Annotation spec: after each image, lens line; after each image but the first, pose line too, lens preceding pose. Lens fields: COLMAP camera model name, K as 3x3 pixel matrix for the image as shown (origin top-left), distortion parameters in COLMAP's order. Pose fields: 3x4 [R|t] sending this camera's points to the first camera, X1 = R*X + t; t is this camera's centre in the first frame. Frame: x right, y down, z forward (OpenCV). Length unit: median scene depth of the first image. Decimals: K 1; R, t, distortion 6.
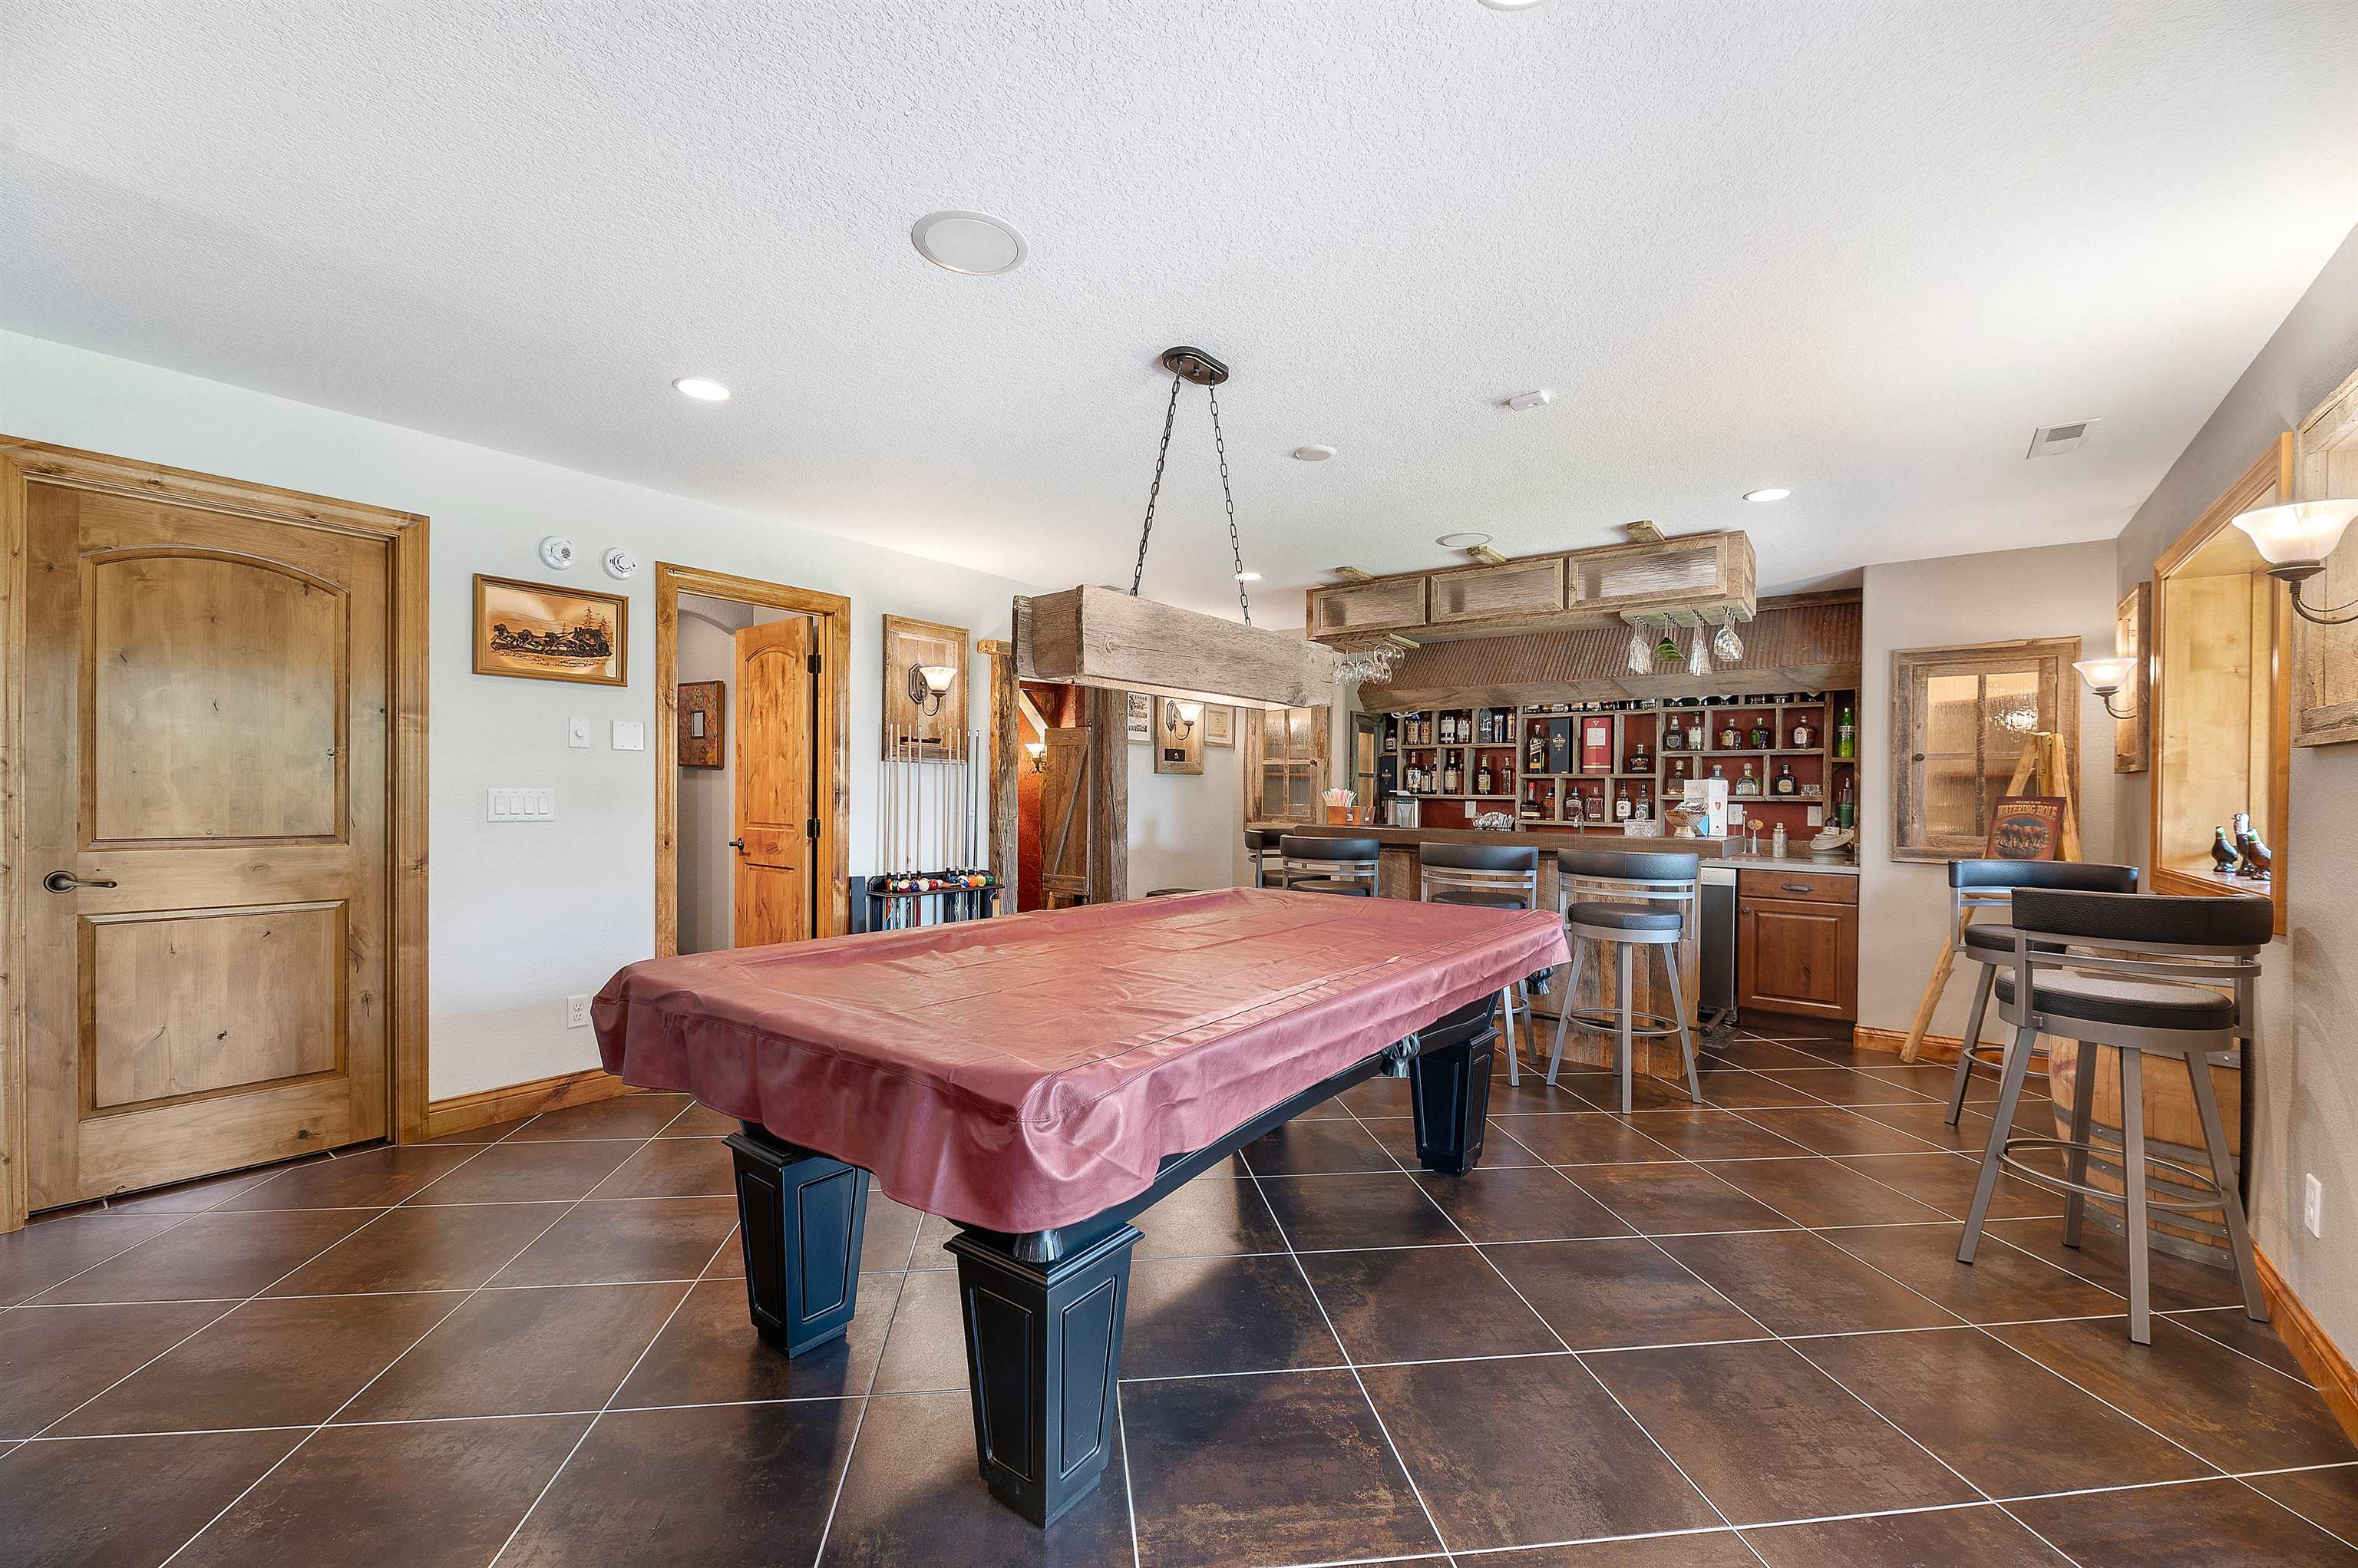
lens RADIAL K [[957.3, 0, 1167.7], [0, 957.3, 785.5], [0, 0, 1]] dist [0.001067, -0.001190]
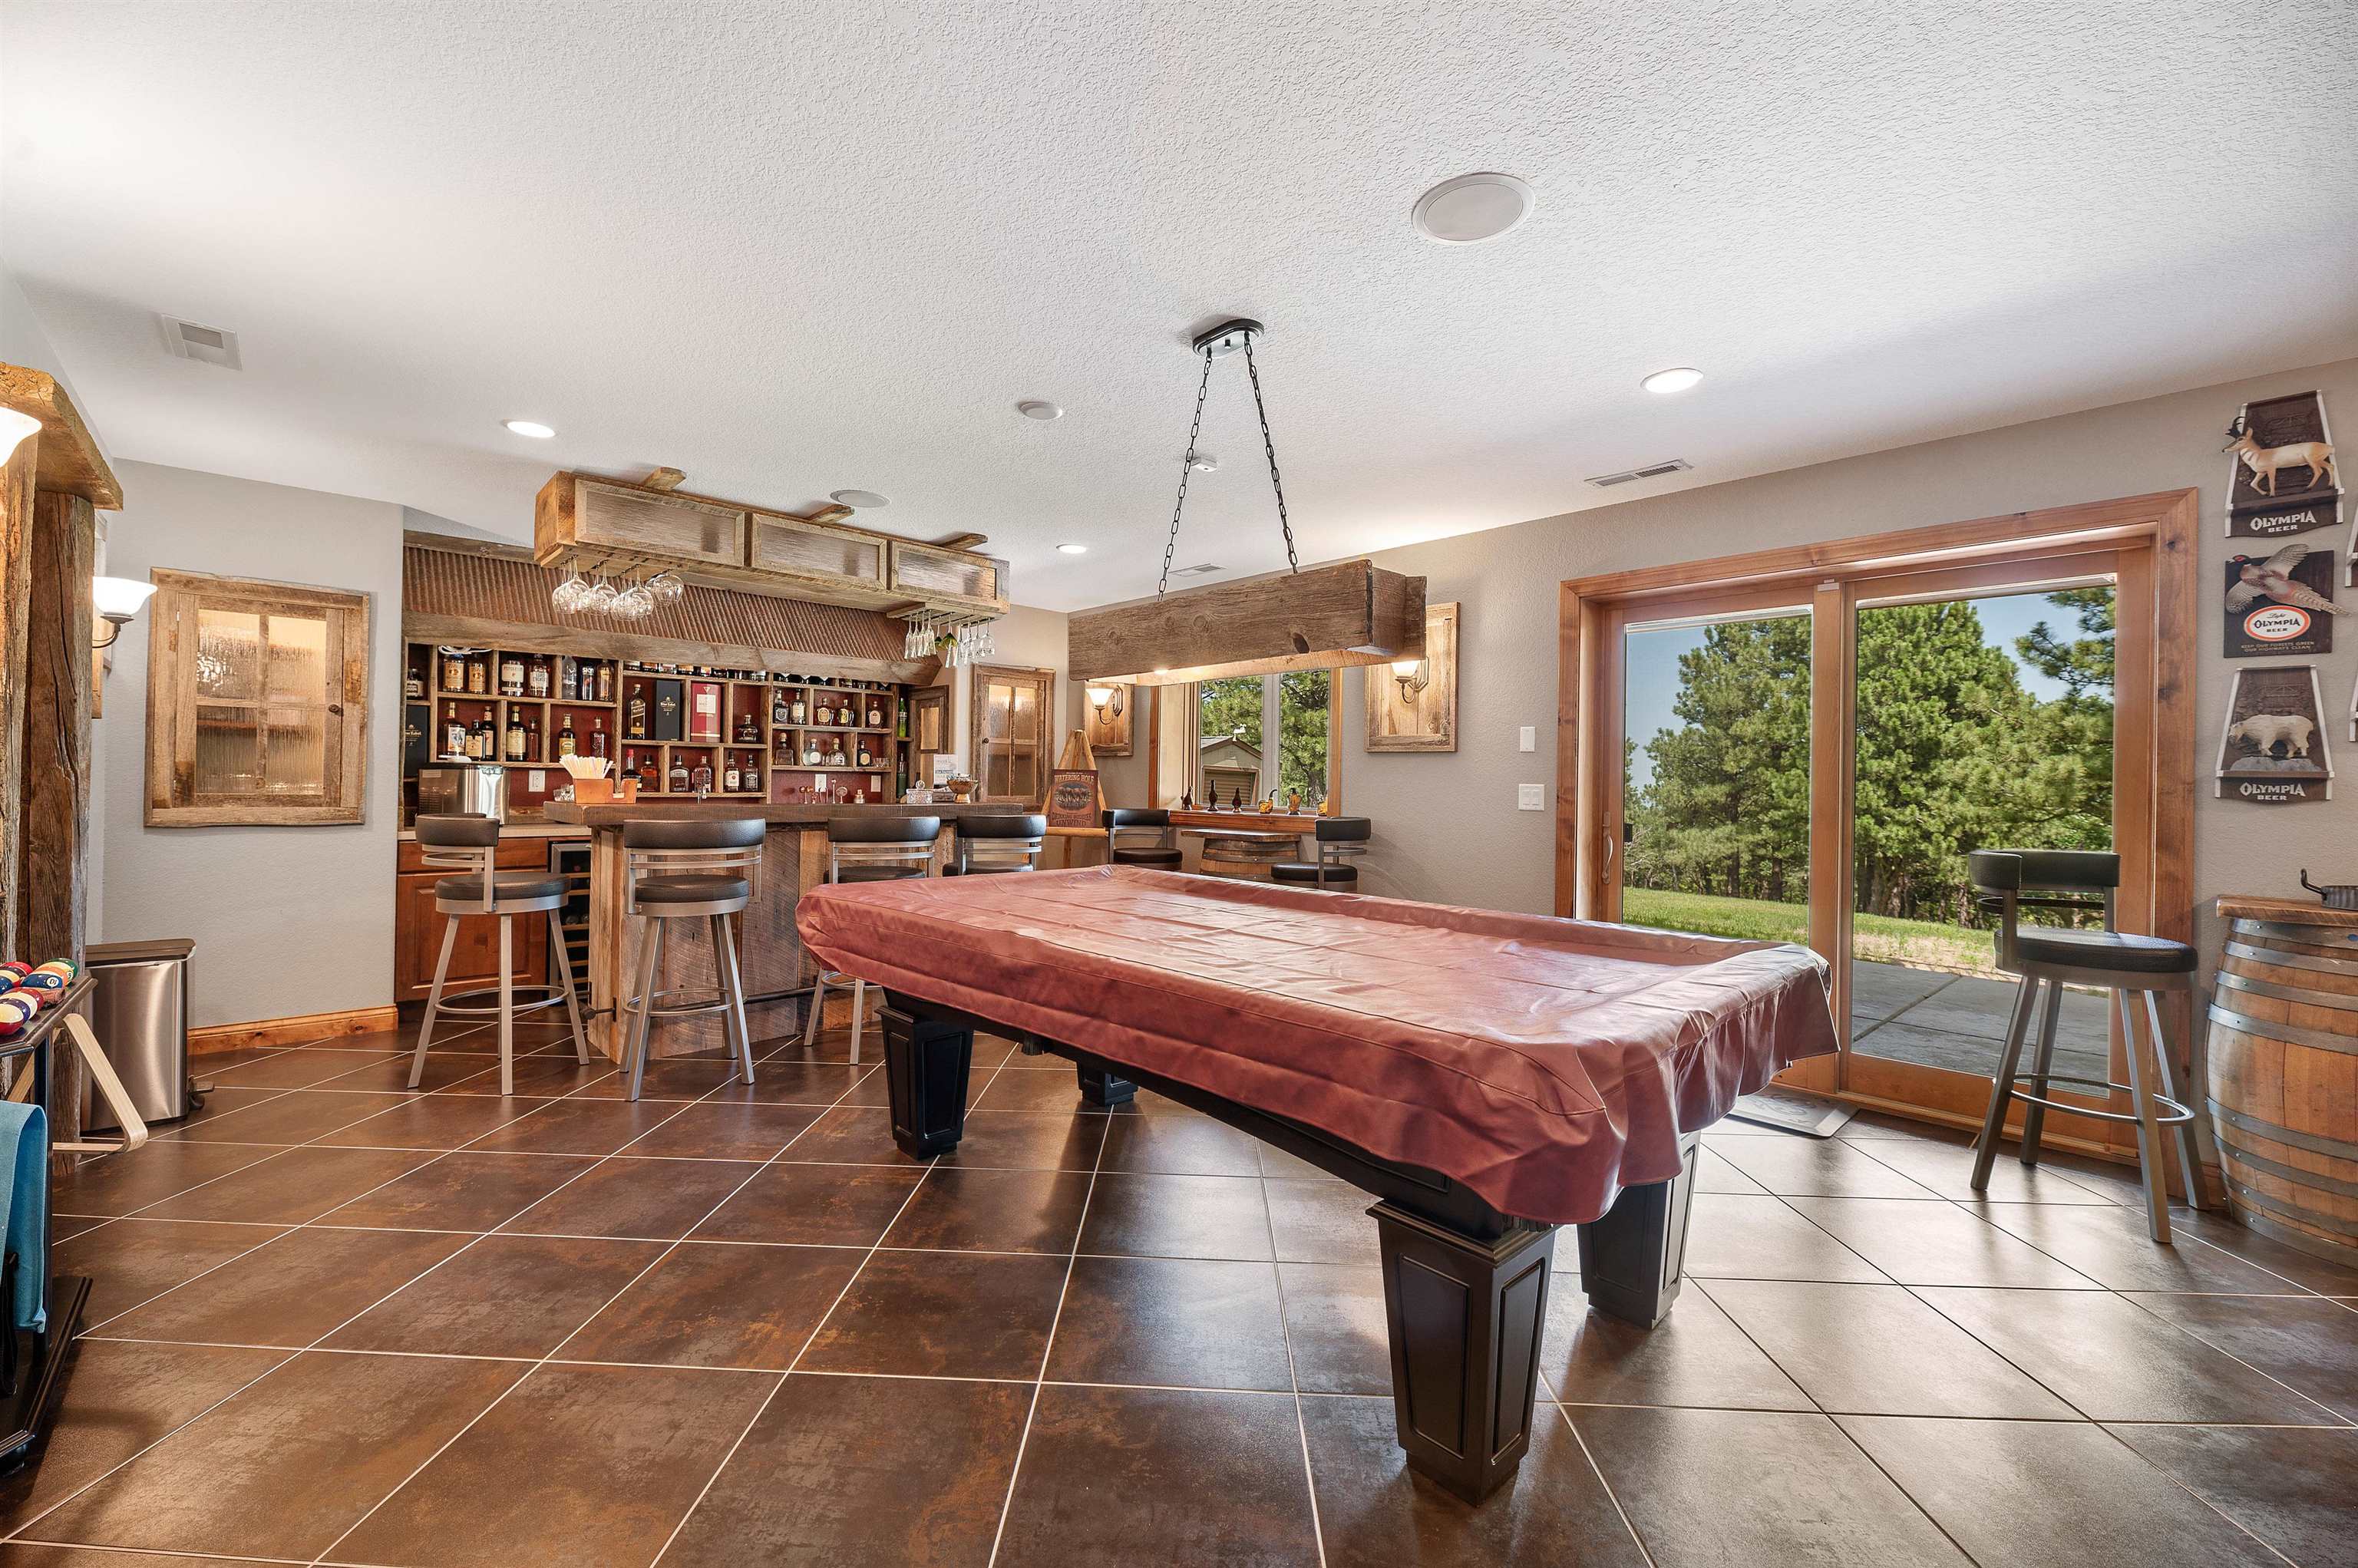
lens RADIAL K [[957.3, 0, 1174.8], [0, 957.3, 778.8], [0, 0, 1]] dist [0.001067, -0.001190]
pose [[0.149423, -0.008822, 0.988734, -0.483216], [-0.021529, 0.999694, 0.012174, 0.002741], [-0.988539, -0.023106, 0.149188, 0.442690]]
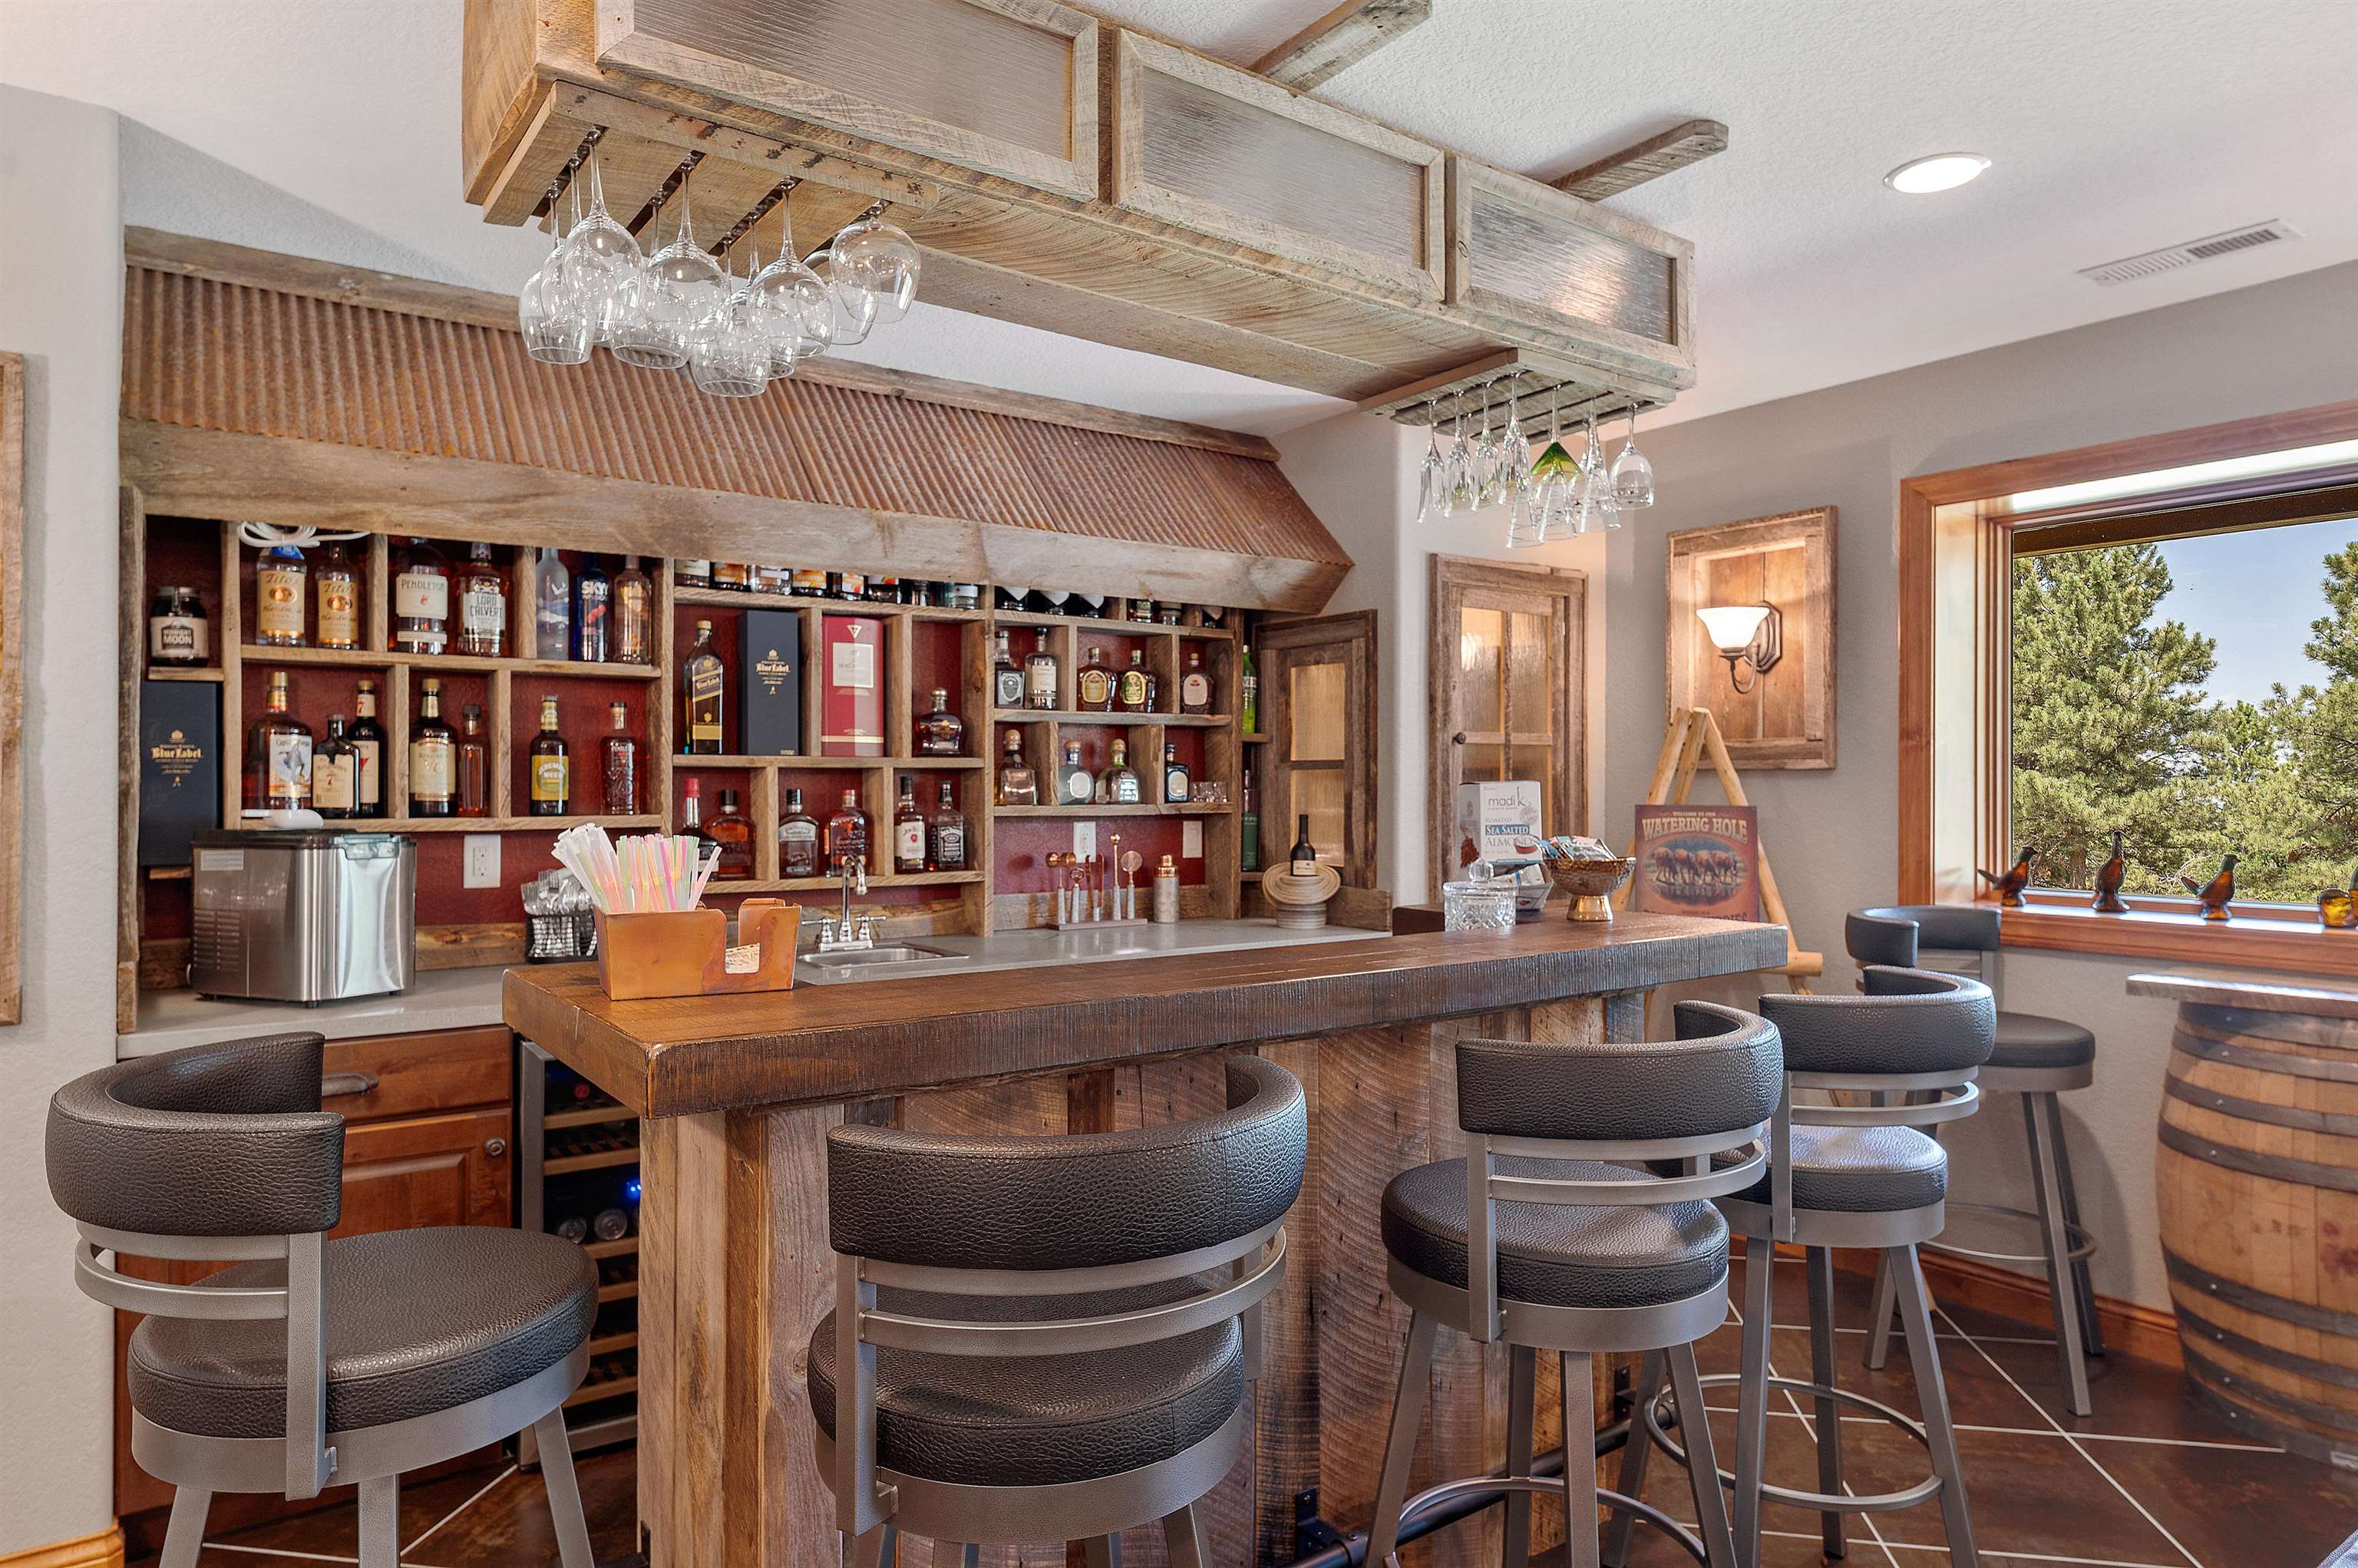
lens RADIAL K [[1404.6, 0, 1169.7], [0, 1404.6, 777.9], [0, 0, 1]] dist [0.004682, 0.002804]
pose [[0.279316, -0.012234, 0.960121, -0.092085], [-0.005818, 0.999879, 0.014433, -0.014197], [-0.960182, -0.009618, 0.279211, 0.797439]]
